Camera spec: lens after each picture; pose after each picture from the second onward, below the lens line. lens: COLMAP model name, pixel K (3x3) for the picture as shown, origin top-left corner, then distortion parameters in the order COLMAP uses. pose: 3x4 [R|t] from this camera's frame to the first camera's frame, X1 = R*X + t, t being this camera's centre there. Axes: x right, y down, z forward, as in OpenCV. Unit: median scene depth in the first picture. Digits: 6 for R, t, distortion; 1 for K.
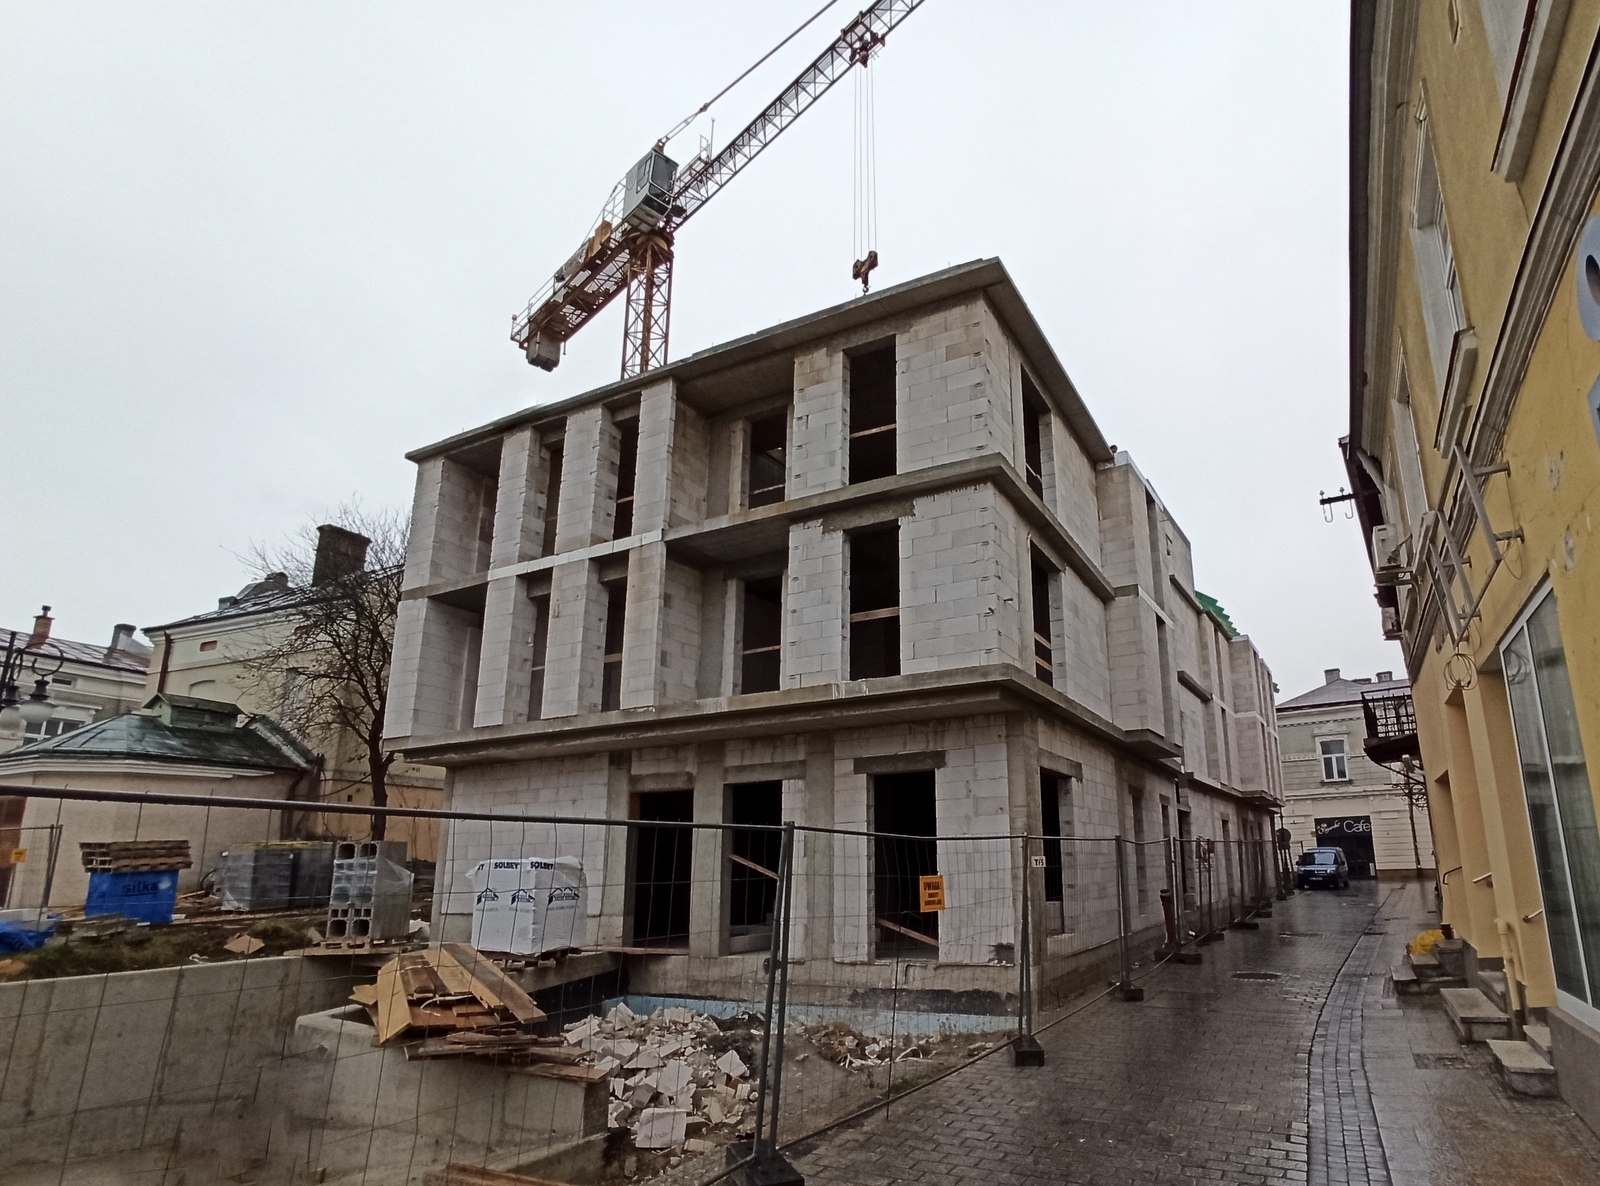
lens RADIAL K [[946.1, 0, 802.1], [0, 946.1, 672.5], [0, 0, 1]] dist [-0.074219, 0.001835]
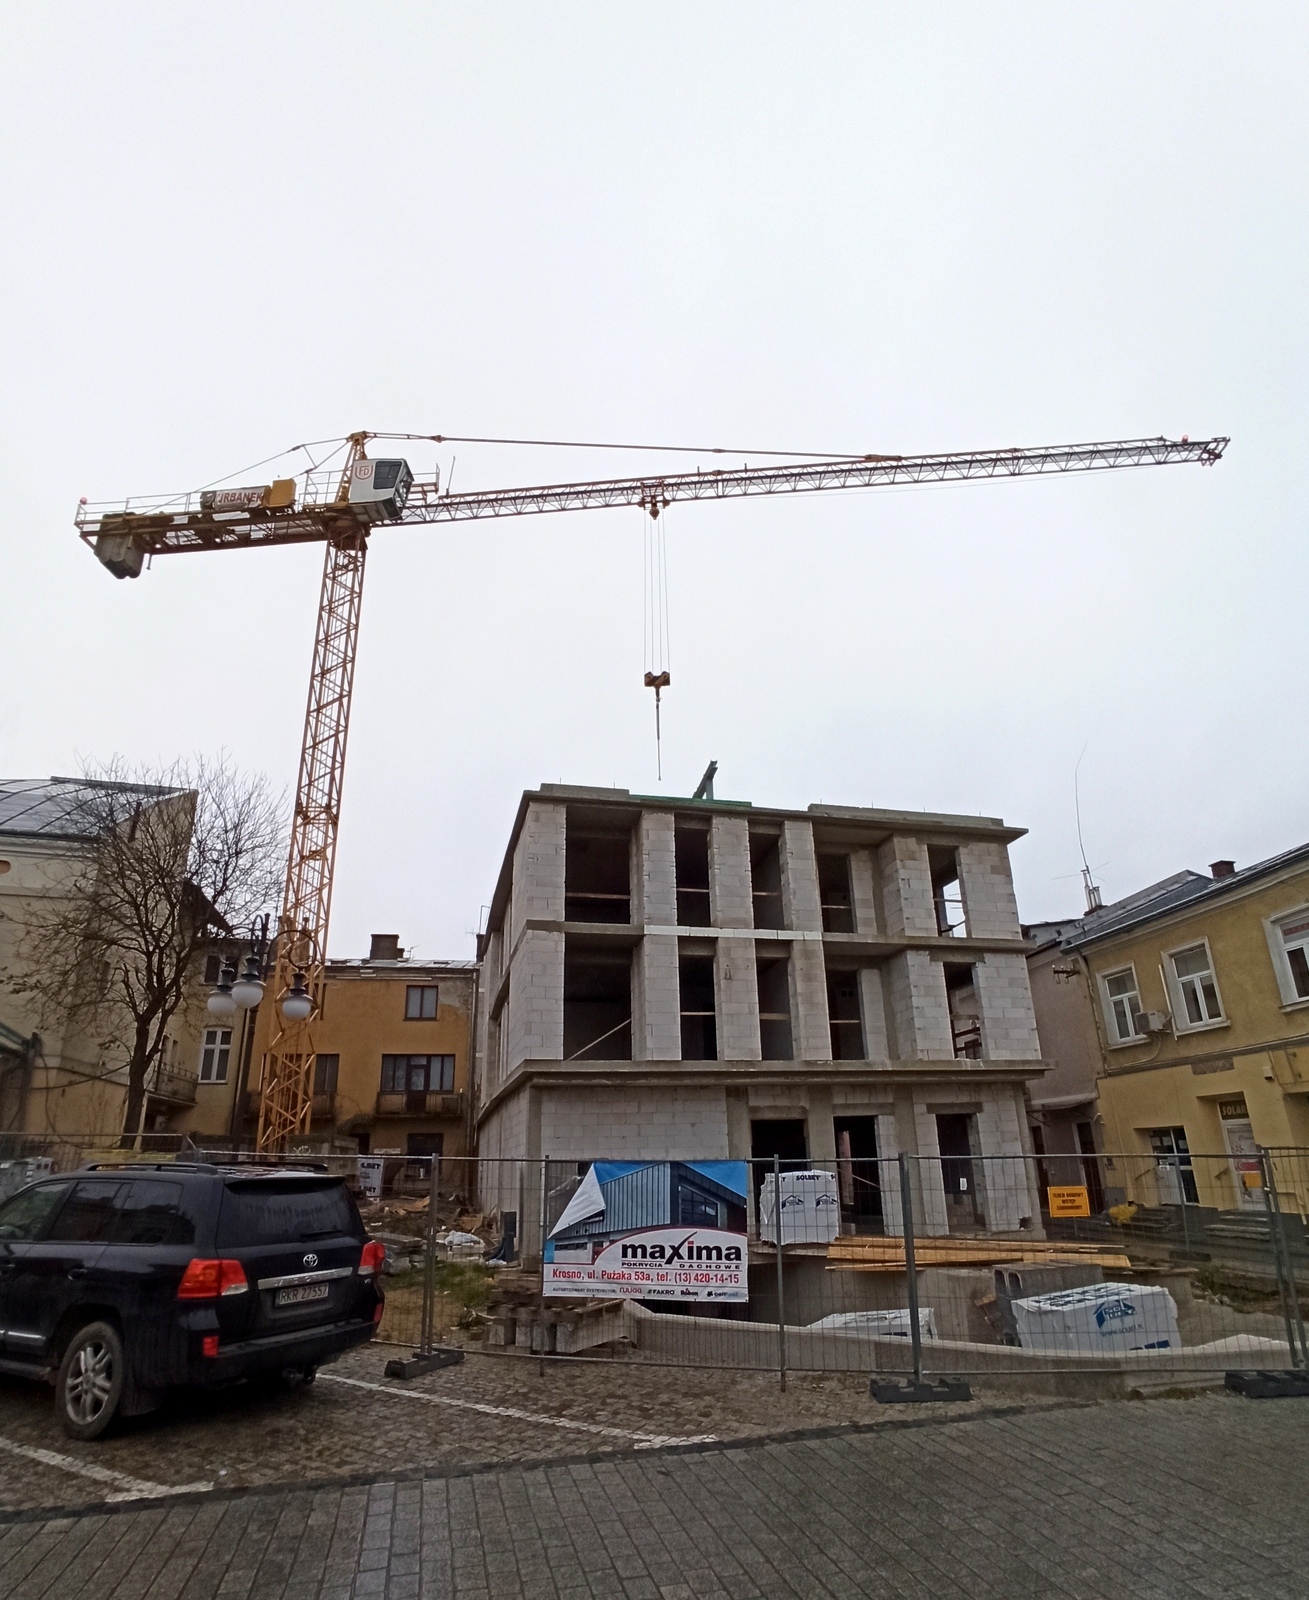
lens RADIAL K [[962.3, 0, 654.5], [0, 962.3, 800.0], [0, 0, 1]] dist [-0.050639, 0.000139]
pose [[0.733992, 0.232671, 0.638060, -0.883535], [-0.129442, 0.970190, -0.204879, -0.010535], [-0.666709, 0.067788, 0.742229, 0.049153]]
